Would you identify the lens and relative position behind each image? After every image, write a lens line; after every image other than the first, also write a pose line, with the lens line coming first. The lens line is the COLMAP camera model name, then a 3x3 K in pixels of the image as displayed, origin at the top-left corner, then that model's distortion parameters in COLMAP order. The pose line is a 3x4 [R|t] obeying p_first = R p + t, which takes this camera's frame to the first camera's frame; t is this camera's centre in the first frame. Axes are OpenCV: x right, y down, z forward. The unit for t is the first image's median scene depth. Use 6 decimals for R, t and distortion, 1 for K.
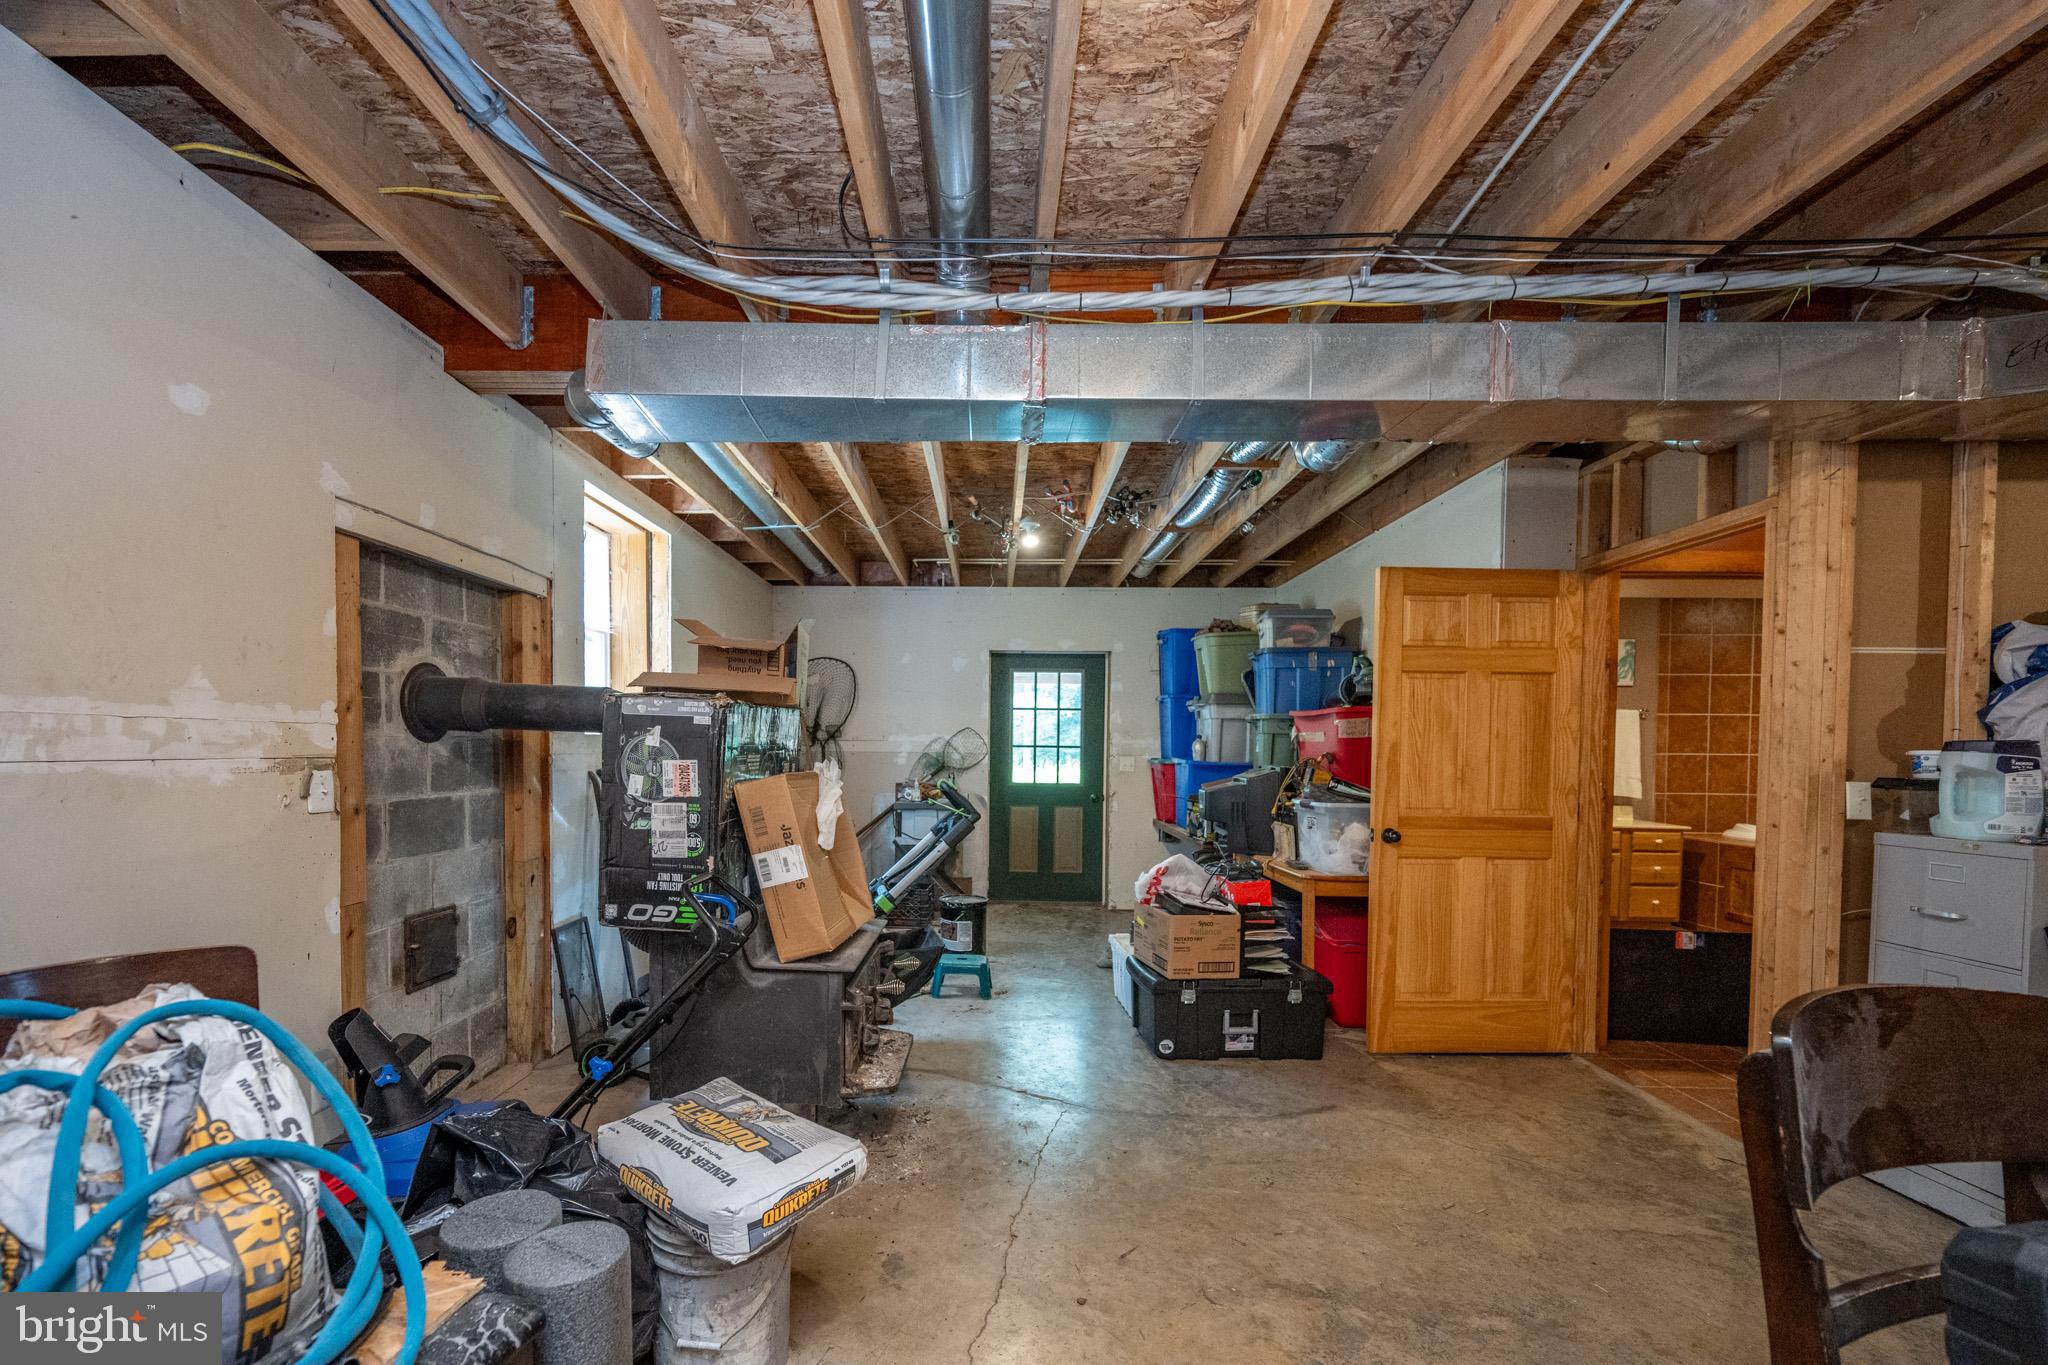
lens RADIAL K [[840.4, 0, 1017.6], [0, 840.4, 767.5], [0, 0, 1]] dist [0.001624, 0.000046]
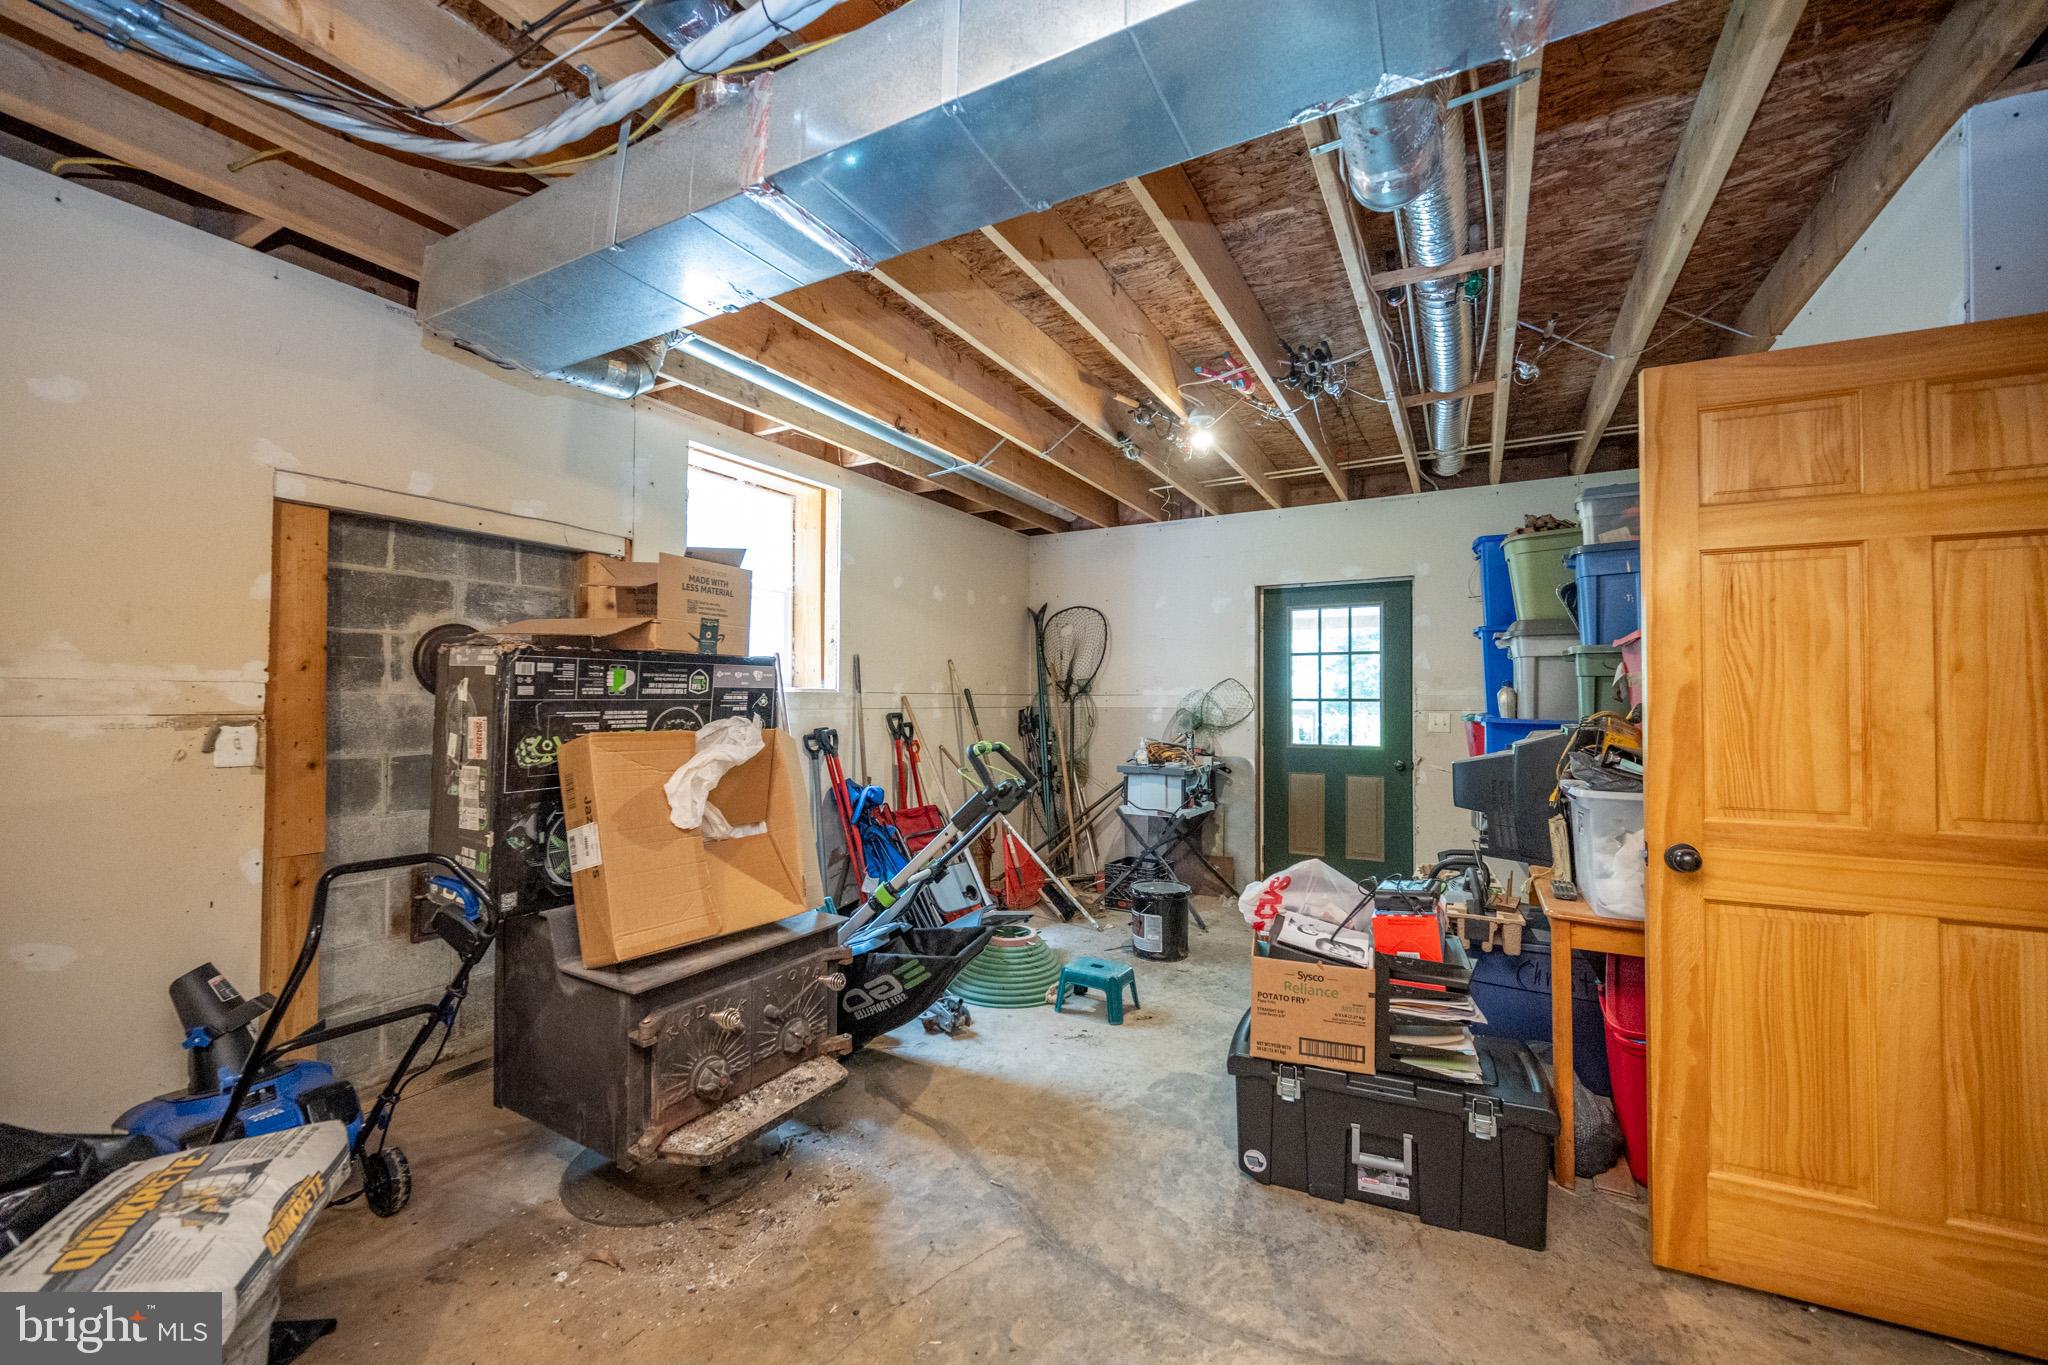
lens RADIAL K [[839.2, 0, 1024.0], [0, 839.2, 682.5], [0, 0, 1]] dist [-0.001568, -0.000035]
pose [[0.881756, -0.019383, -0.471308, 0.328003], [-0.004047, 0.998808, -0.048648, -0.002783], [0.471689, 0.044803, 0.880626, 0.329085]]
